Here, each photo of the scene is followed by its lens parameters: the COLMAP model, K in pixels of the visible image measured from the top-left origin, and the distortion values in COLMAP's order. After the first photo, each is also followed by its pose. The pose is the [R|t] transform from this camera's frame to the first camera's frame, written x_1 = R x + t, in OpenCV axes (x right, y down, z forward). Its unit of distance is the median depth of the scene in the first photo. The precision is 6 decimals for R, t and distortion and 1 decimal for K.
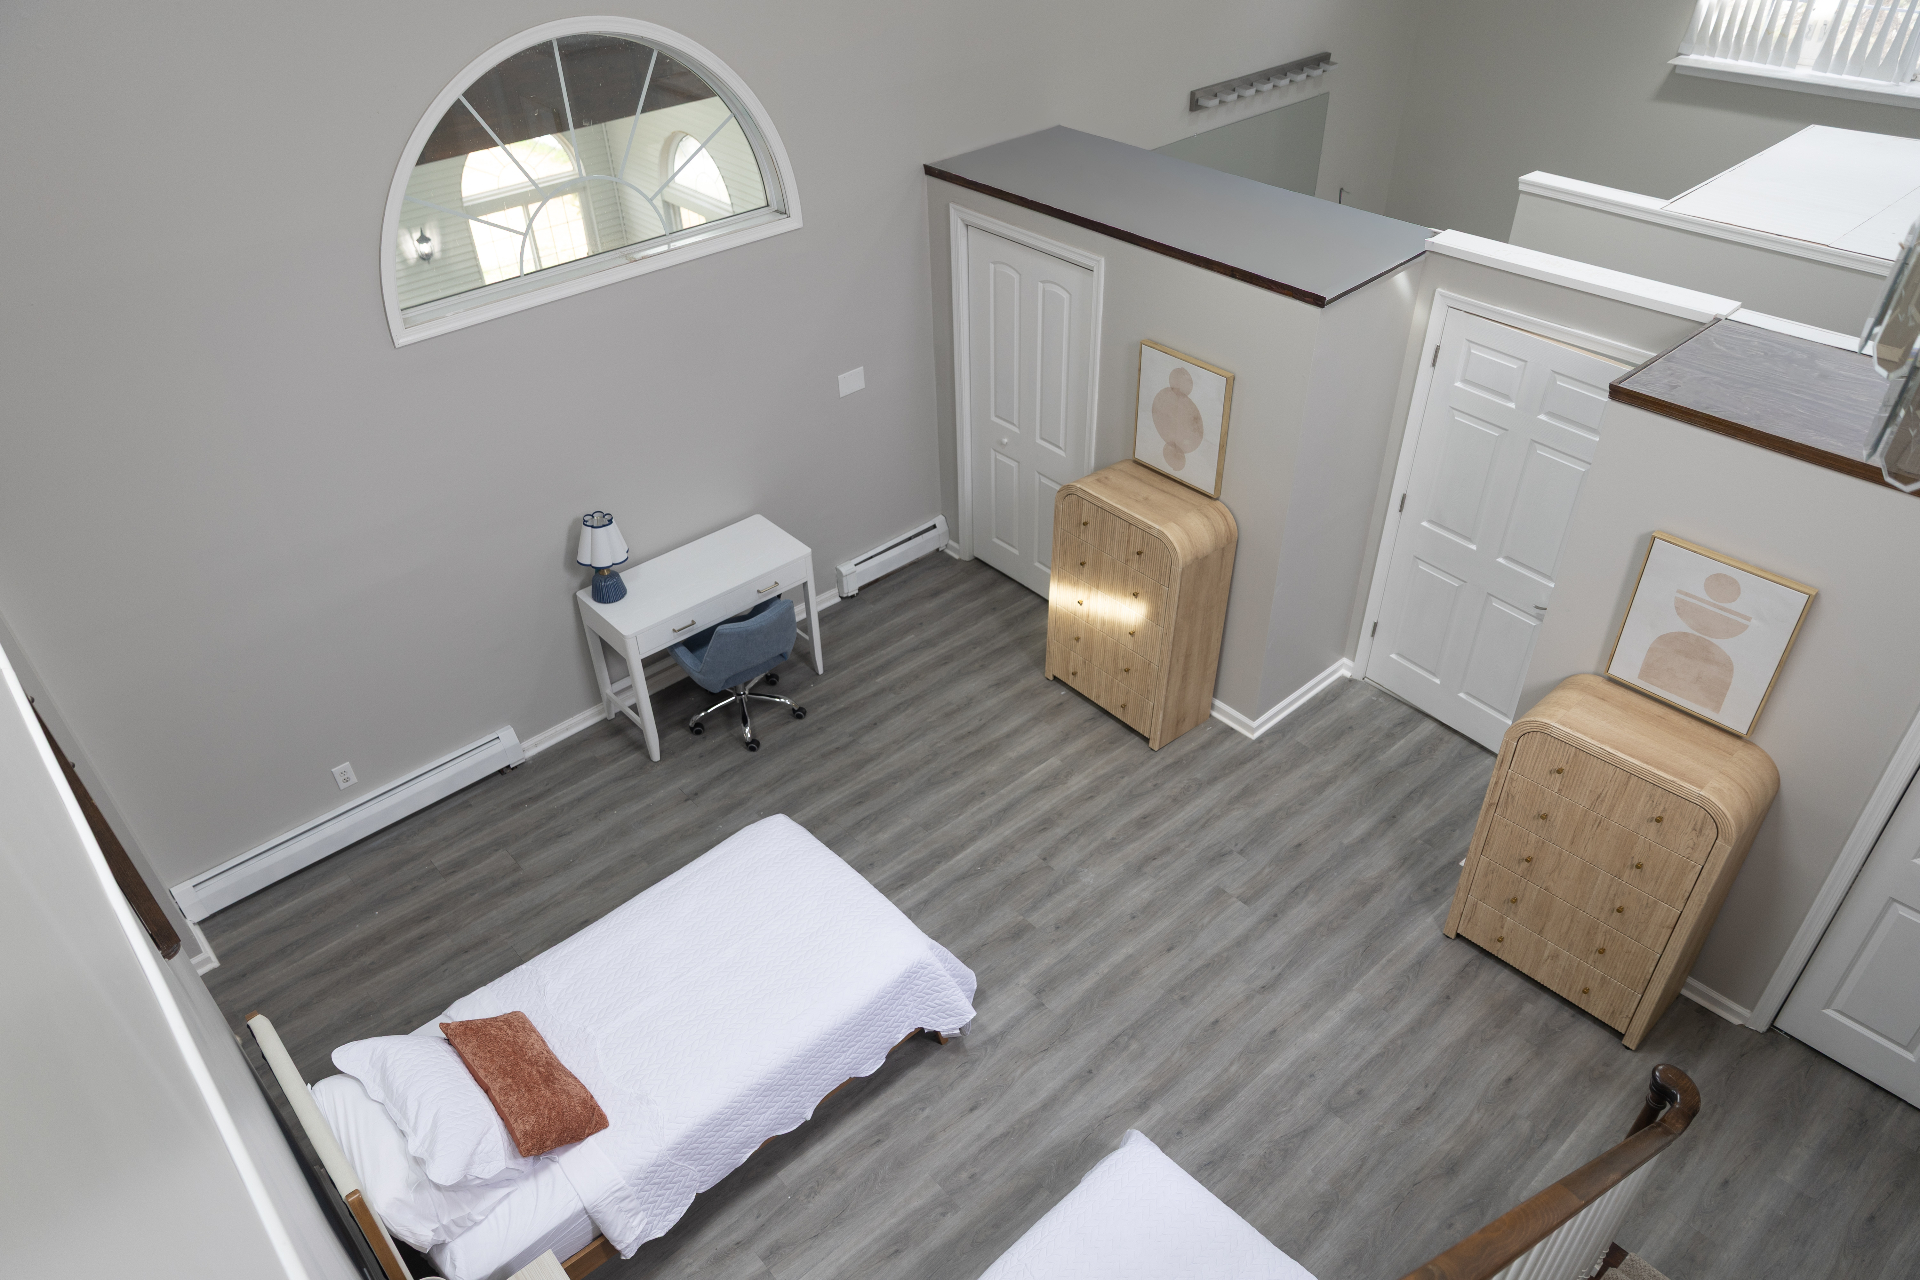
lens RADIAL K [[1266.7, 0, 951.1], [0, 1266.7, 645.6], [0, 0, 1]] dist [0.003624, 0.002615]
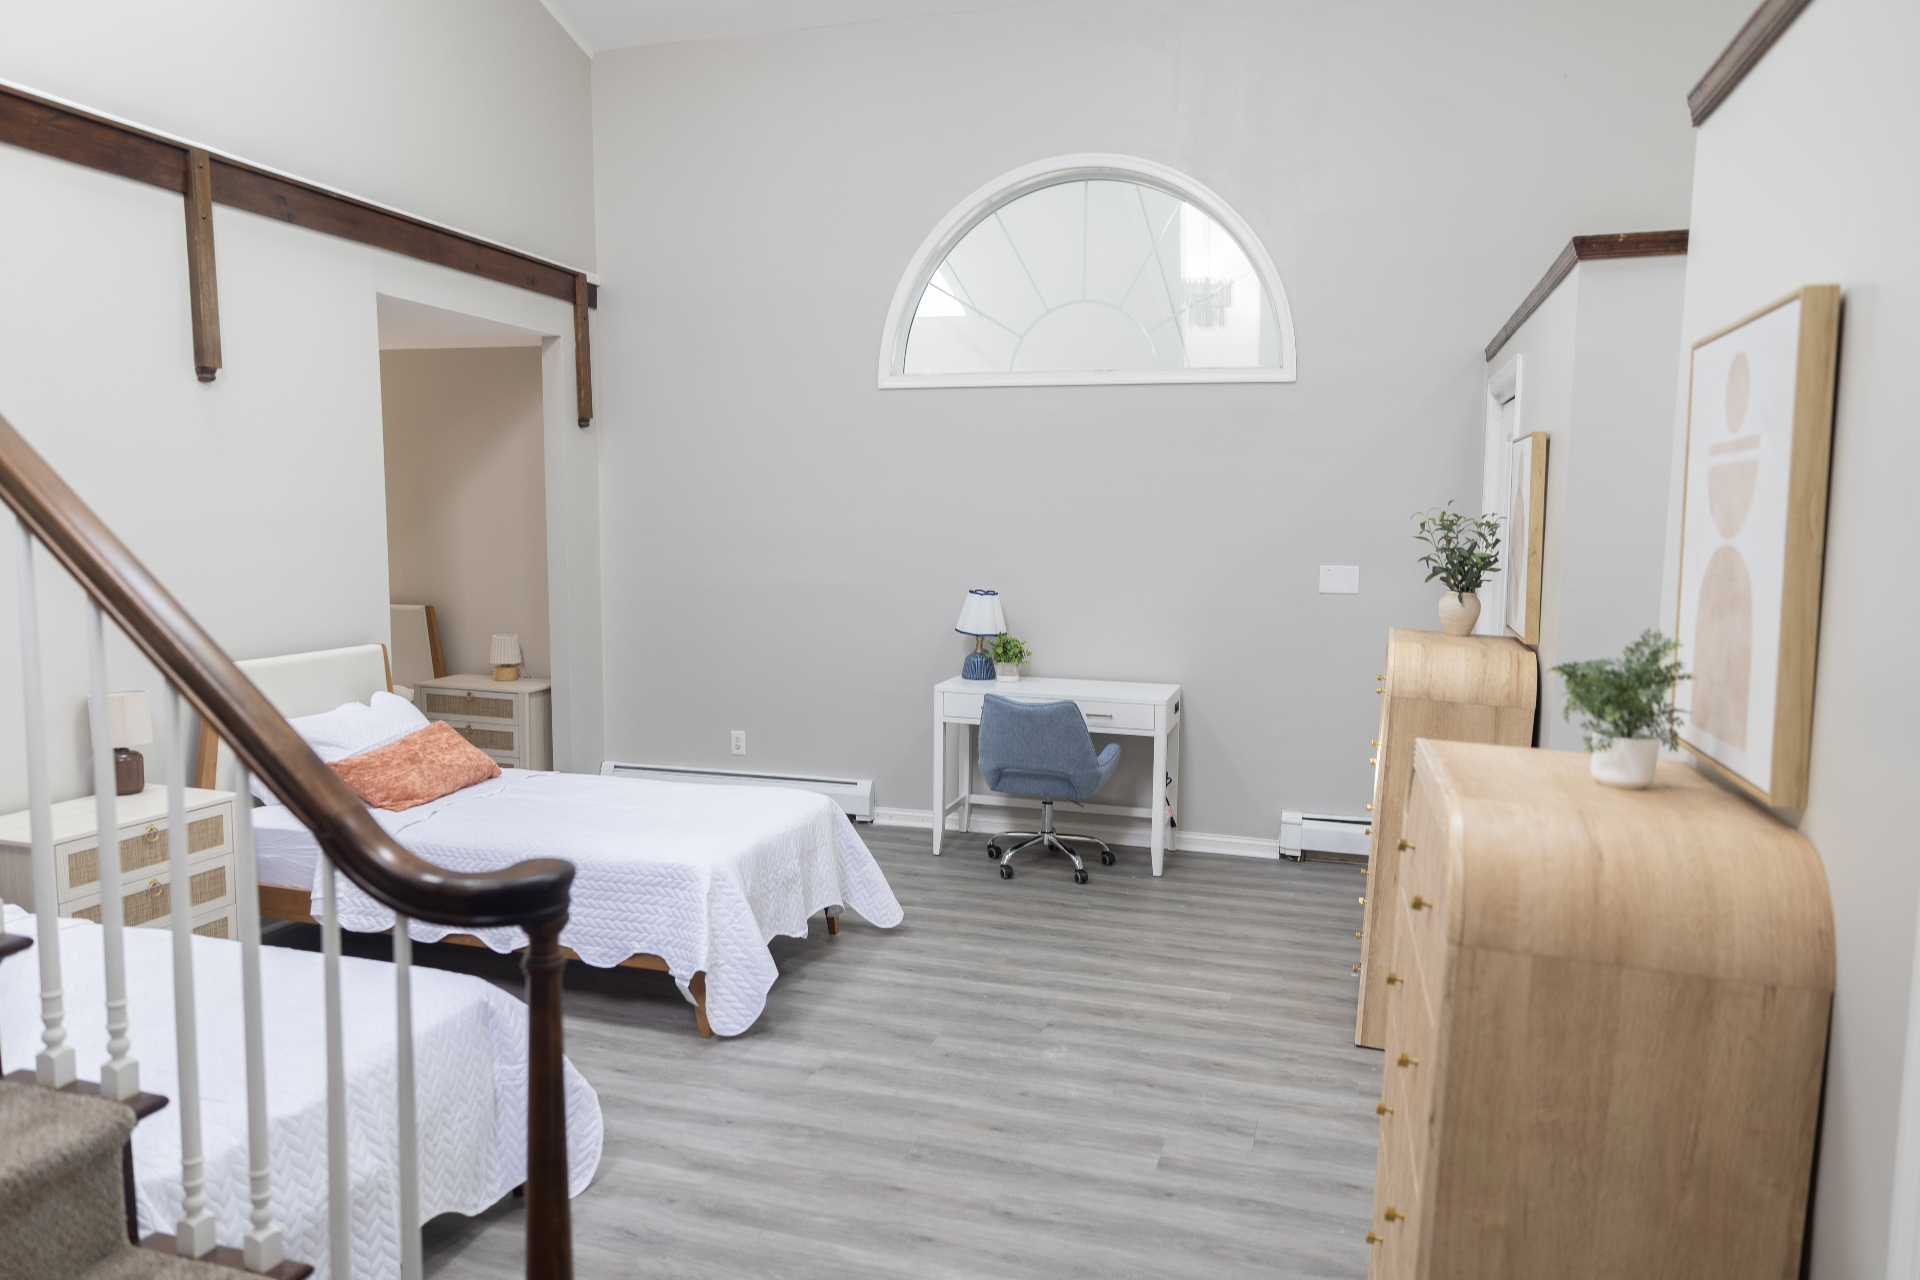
lens RADIAL K [[1296.7, 0, 950.1], [0, 1296.7, 650.1], [0, 0, 1]] dist [0.007033, -0.001533]
pose [[0.517991, 0.121299, -0.846742, 0.611445], [-0.536569, 0.816998, -0.211206, 0.178089], [0.666168, 0.563738, 0.488283, 0.497879]]
